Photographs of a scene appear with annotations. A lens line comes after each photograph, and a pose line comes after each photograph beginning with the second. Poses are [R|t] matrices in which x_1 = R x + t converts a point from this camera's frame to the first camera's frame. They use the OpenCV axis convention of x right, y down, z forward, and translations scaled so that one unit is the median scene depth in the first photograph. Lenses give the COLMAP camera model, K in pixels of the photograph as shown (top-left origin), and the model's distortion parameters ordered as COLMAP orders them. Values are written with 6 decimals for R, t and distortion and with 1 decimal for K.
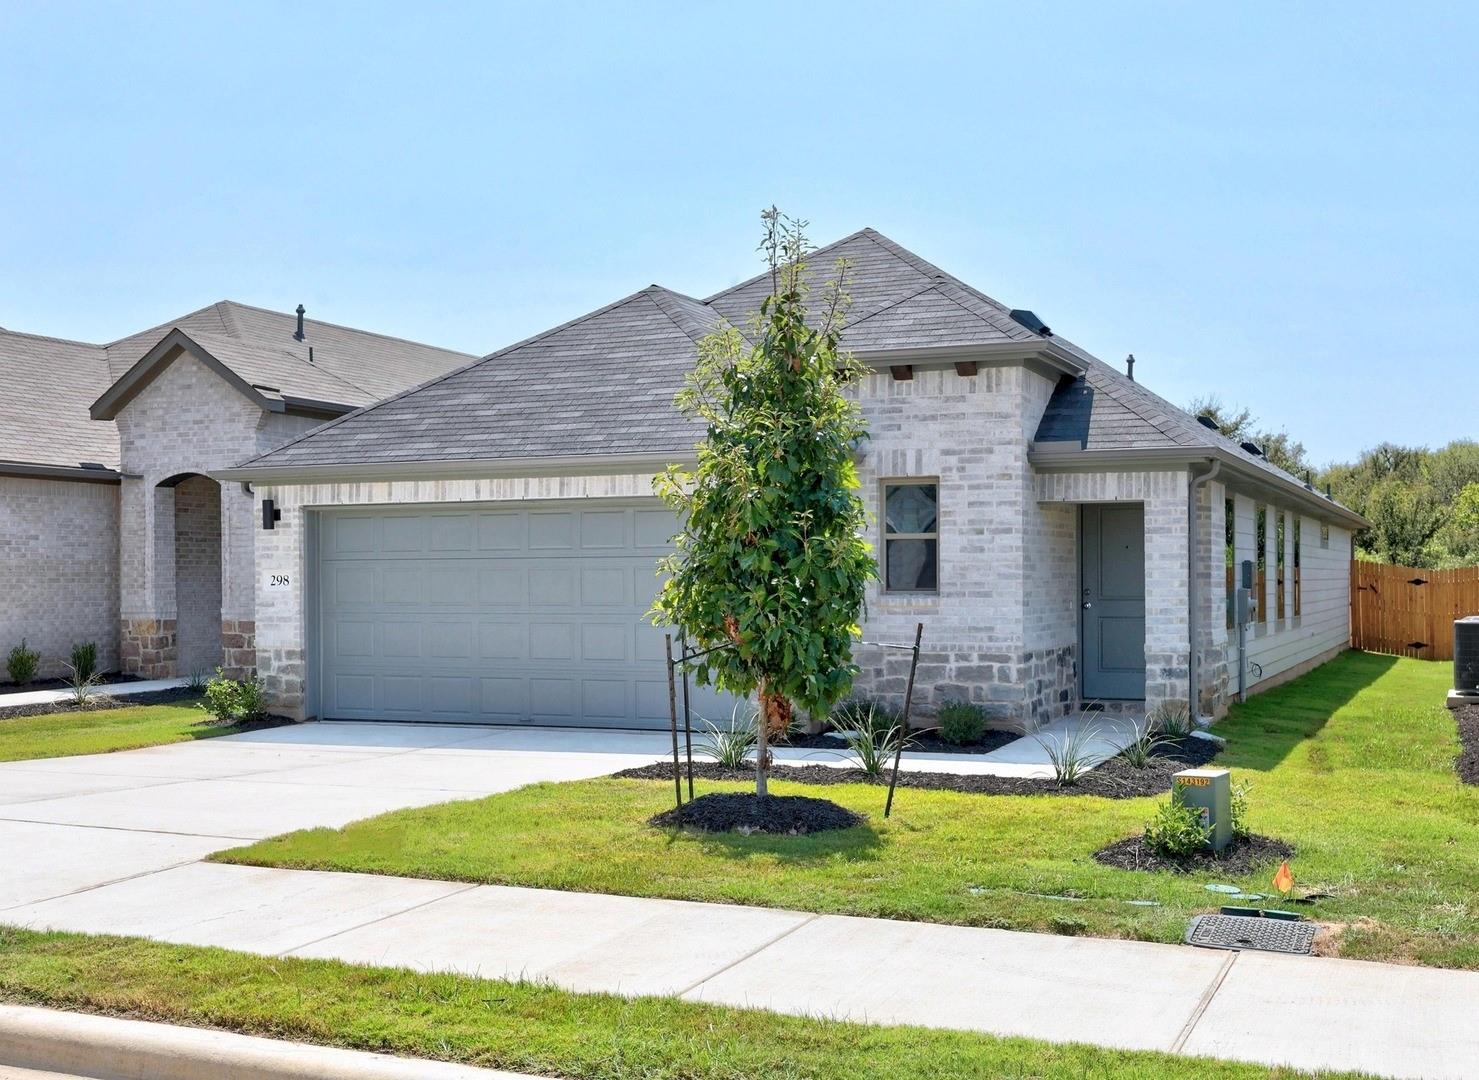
lens RADIAL K [[1648.3, 0, 773.1], [0, 1648.3, 569.3], [0, 0, 1]] dist [-0.005813, 0.000000]
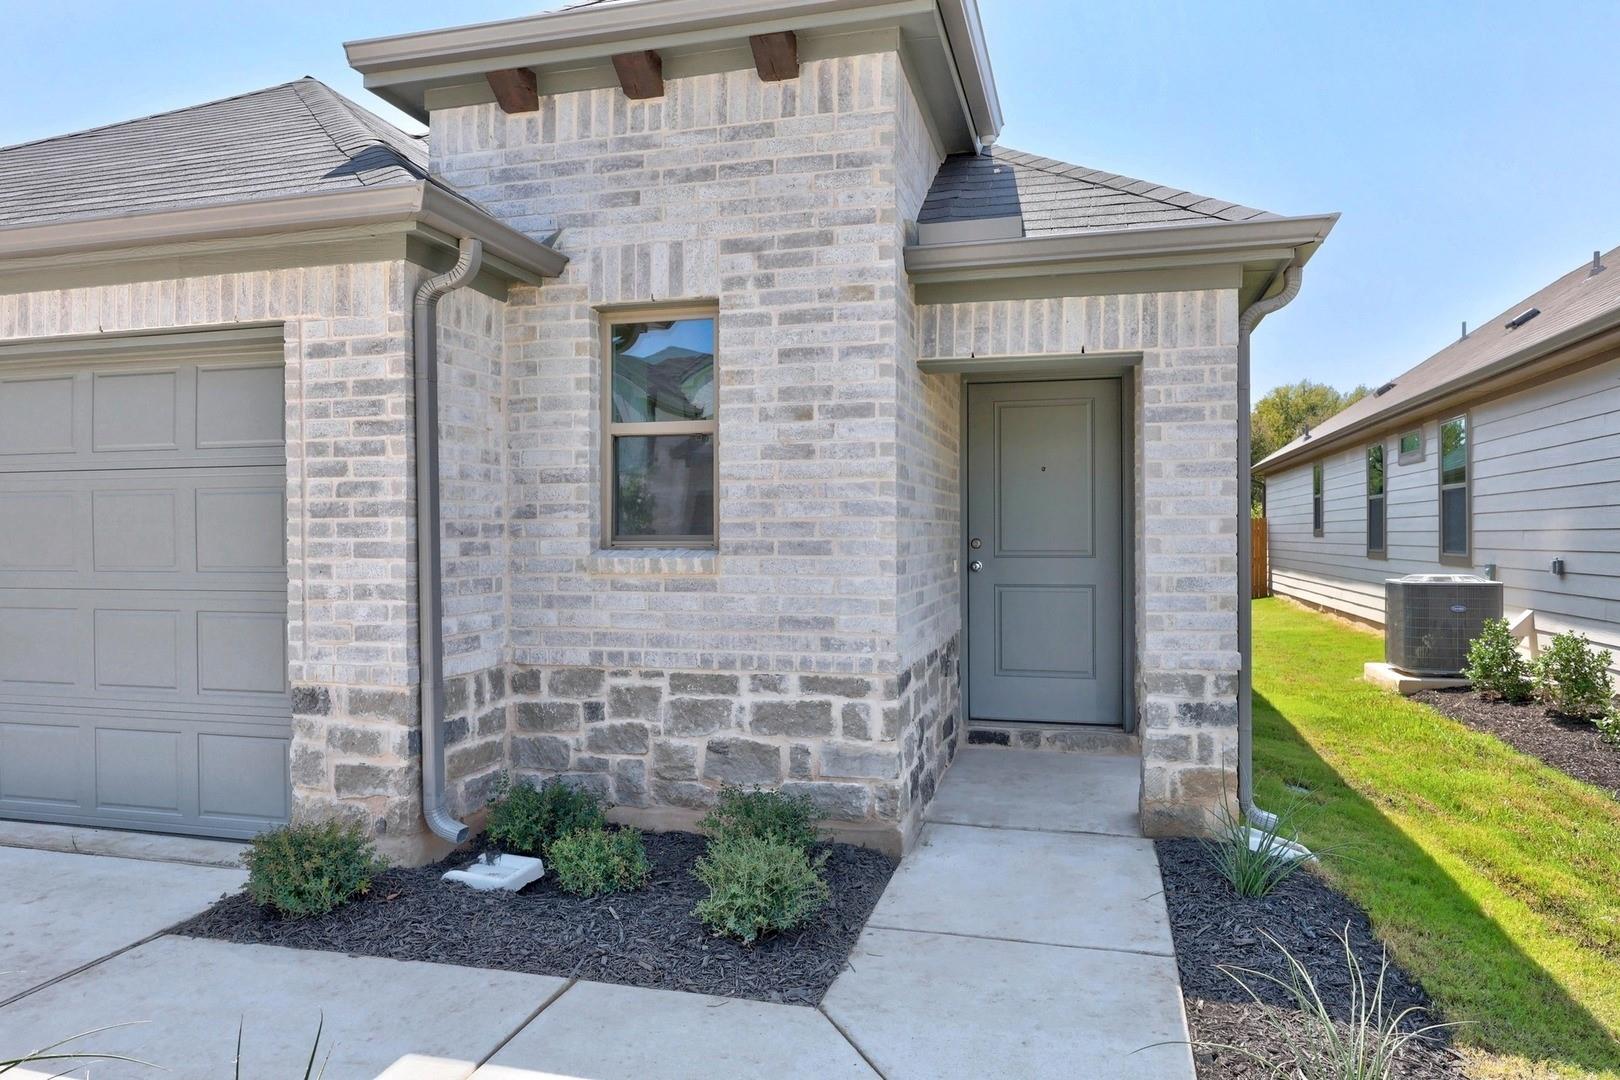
lens RADIAL K [[1063.7, 0, 809.6], [0, 1063.7, 539.0], [0, 0, 1]] dist [0.000689, -0.000066]
pose [[0.990068, 0.000701, 0.140585, 0.084600], [-0.002089, 0.999951, 0.009722, 0.009593], [-0.140571, -0.009919, 0.990021, 0.699940]]
